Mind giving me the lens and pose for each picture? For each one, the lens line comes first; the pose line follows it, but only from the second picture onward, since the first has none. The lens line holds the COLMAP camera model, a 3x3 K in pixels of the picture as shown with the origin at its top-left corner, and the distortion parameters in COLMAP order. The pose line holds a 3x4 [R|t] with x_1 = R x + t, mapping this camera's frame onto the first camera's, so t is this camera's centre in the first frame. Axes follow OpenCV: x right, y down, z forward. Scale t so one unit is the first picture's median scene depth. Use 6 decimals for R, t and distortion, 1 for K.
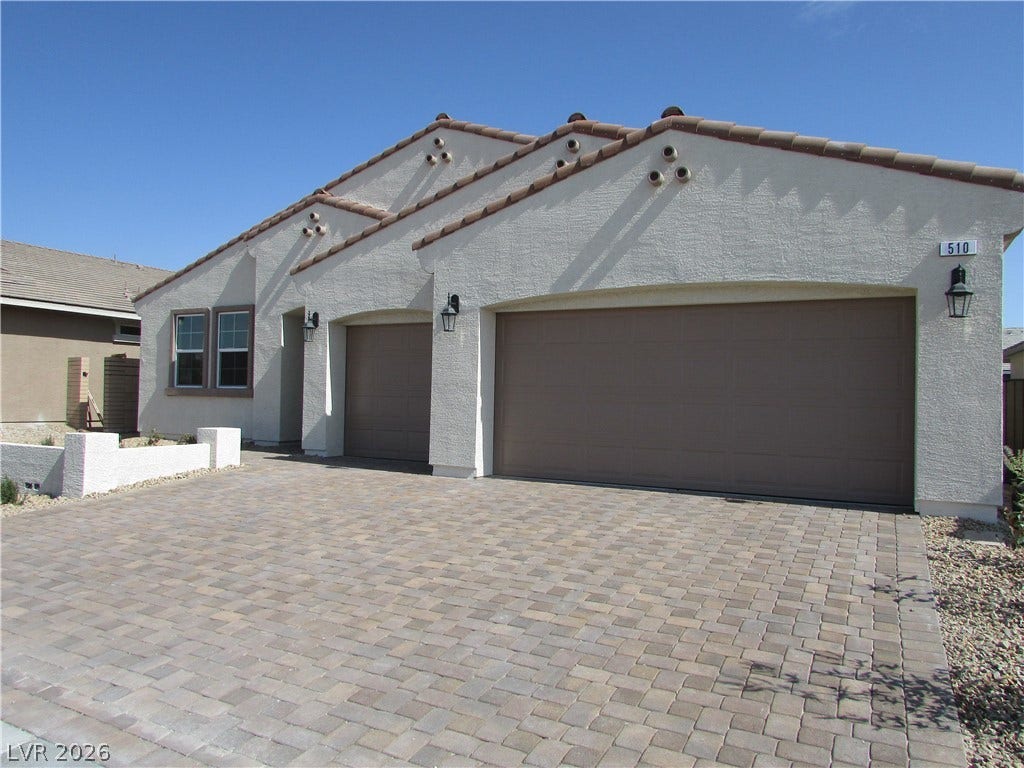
lens RADIAL K [[725.3, 0, 510.0], [0, 725.3, 388.2], [0, 0, 1]] dist [-0.048212, 0.037305]
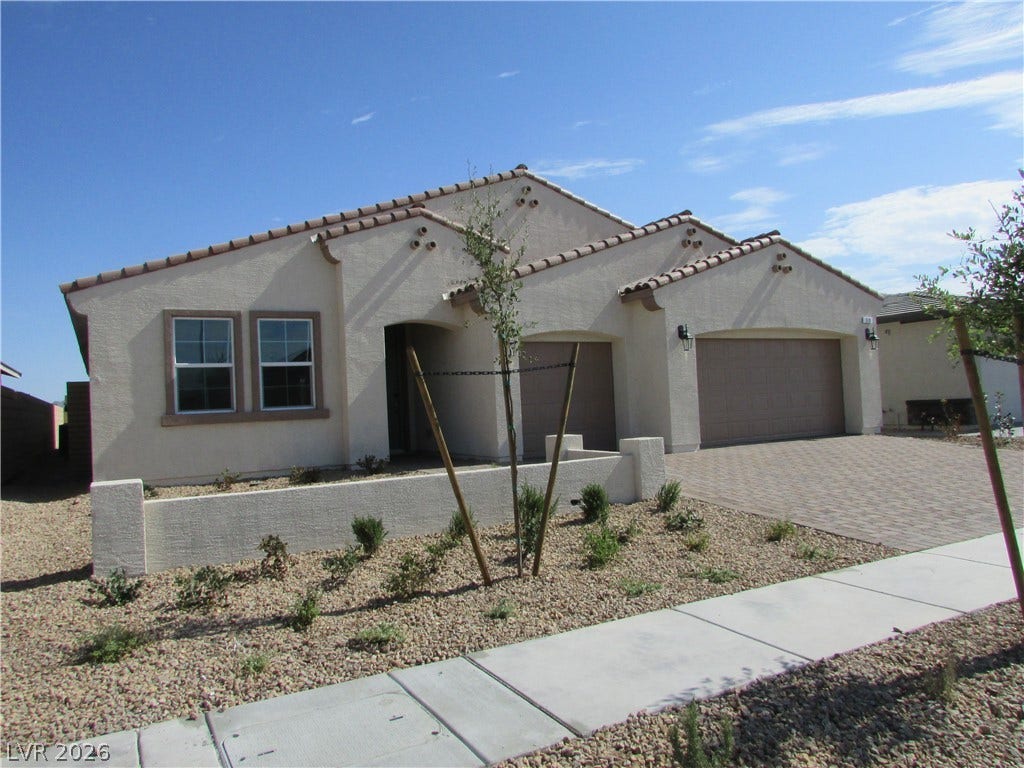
lens RADIAL K [[725.3, 0, 510.0], [0, 725.3, 388.2], [0, 0, 1]] dist [-0.048212, 0.037305]
pose [[0.544737, -0.027954, 0.838141, -1.442685], [0.046433, 0.998916, 0.003138, -0.023832], [-0.837320, 0.037208, 0.545445, 0.497790]]
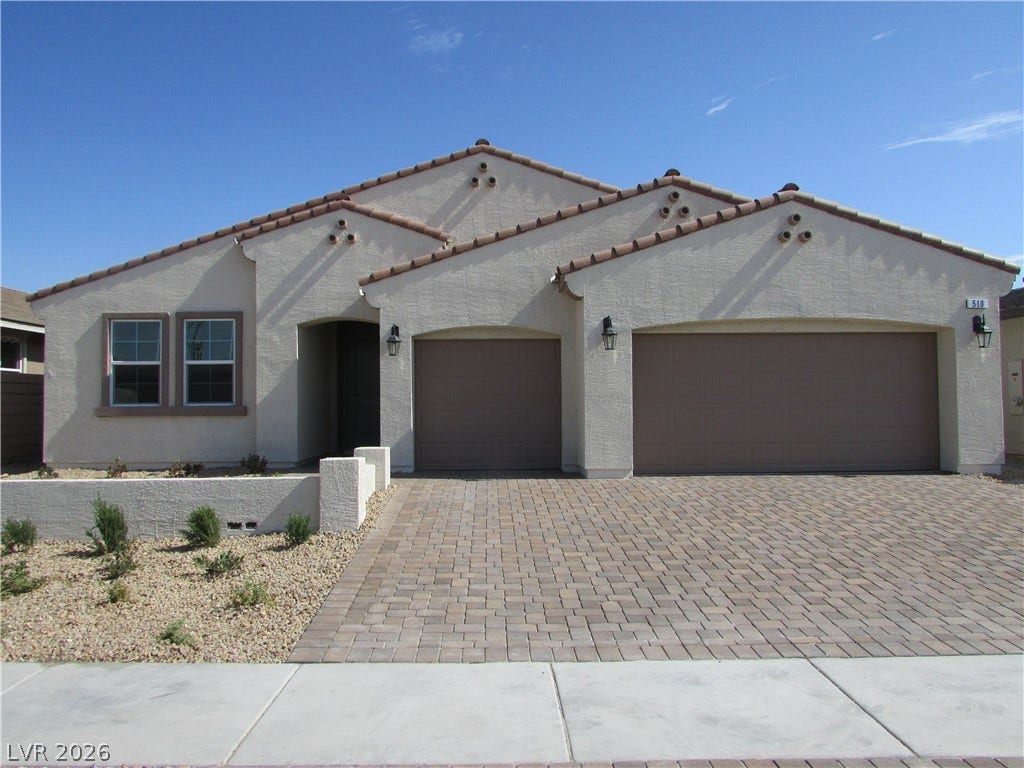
lens RADIAL K [[725.3, 0, 510.0], [0, 725.3, 388.2], [0, 0, 1]] dist [-0.048212, 0.037305]
pose [[0.873904, -0.015315, 0.485857, -0.748386], [0.019818, 0.999795, -0.004131, -0.016194], [-0.485695, 0.013238, 0.874028, 0.084734]]
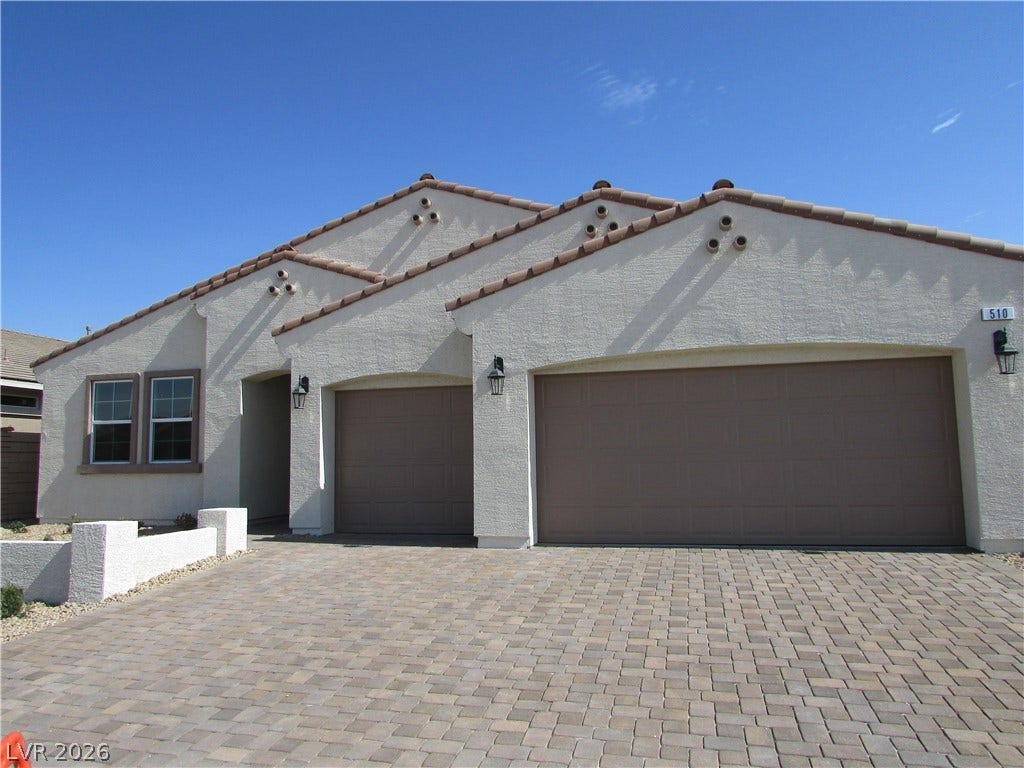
lens RADIAL K [[725.3, 0, 510.0], [0, 725.3, 388.2], [0, 0, 1]] dist [-0.048212, 0.037305]
pose [[0.971928, -0.013694, 0.234880, -0.284064], [0.033968, 0.996013, -0.082493, -0.007145], [-0.232814, 0.088155, 0.968518, 0.062023]]
